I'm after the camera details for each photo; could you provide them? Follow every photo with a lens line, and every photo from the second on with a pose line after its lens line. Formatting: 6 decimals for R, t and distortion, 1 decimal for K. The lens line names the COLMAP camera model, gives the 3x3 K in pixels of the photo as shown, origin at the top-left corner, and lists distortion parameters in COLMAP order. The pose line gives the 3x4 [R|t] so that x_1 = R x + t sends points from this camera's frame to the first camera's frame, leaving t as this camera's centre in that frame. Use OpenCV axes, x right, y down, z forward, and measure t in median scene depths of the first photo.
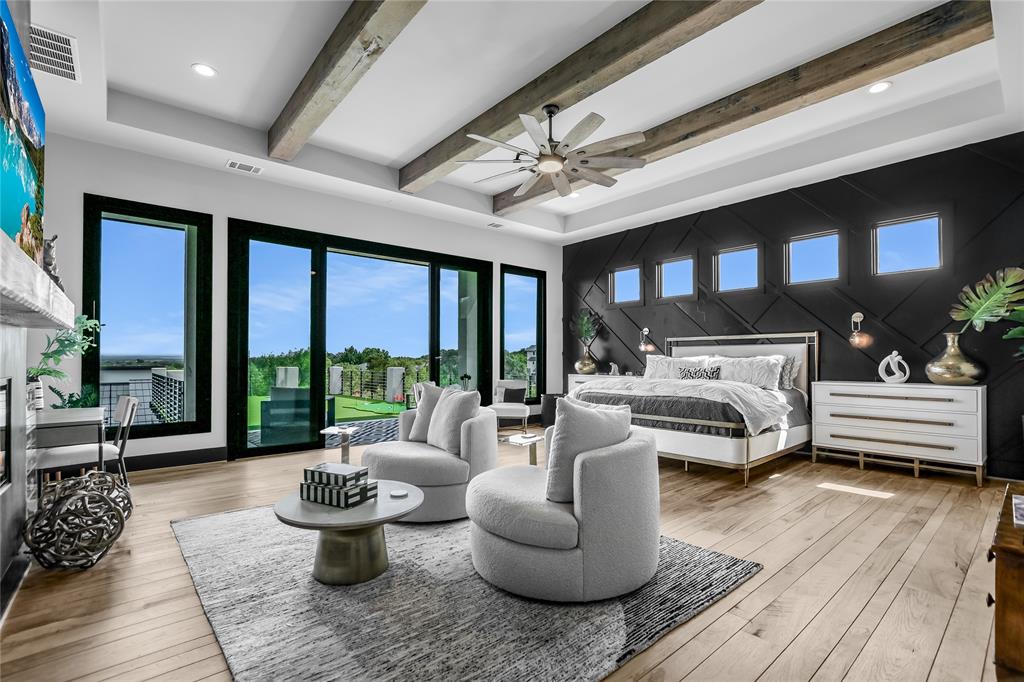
lens RADIAL K [[463.8, 0, 508.4], [0, 463.8, 350.0], [0, 0, 1]] dist [-0.019081, 0.000745]
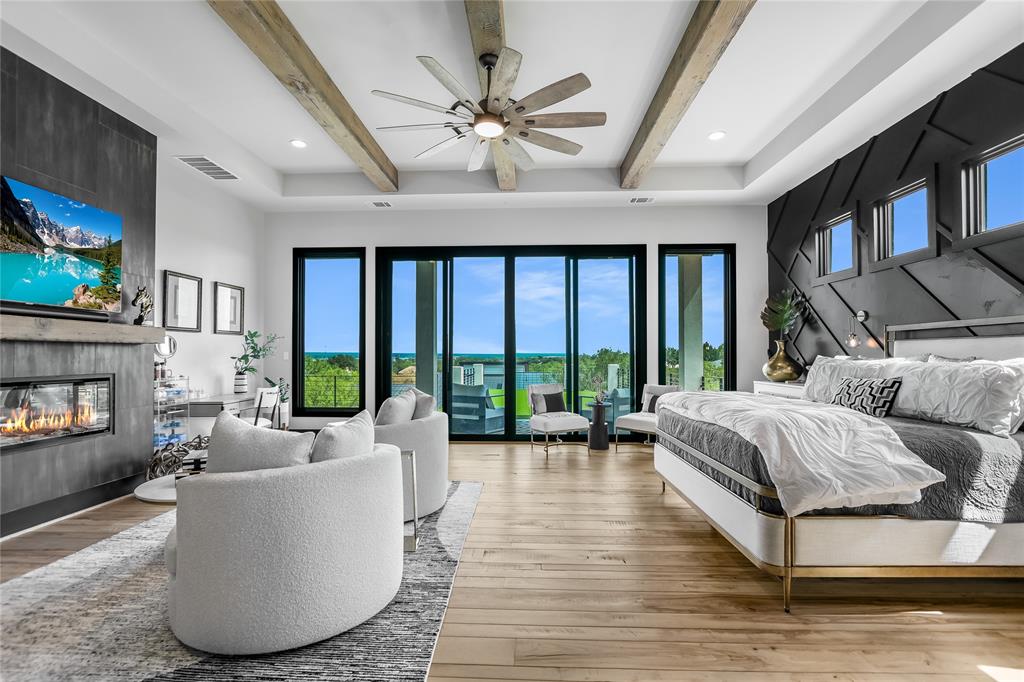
lens RADIAL K [[463.8, 0, 511.1], [0, 463.8, 344.1], [0, 0, 1]] dist [-0.019081, 0.000745]
pose [[0.735643, -0.017691, -0.677138, 0.510375], [0.013859, 0.999843, -0.011065, -0.004130], [0.677228, -0.001244, 0.735772, 0.319777]]
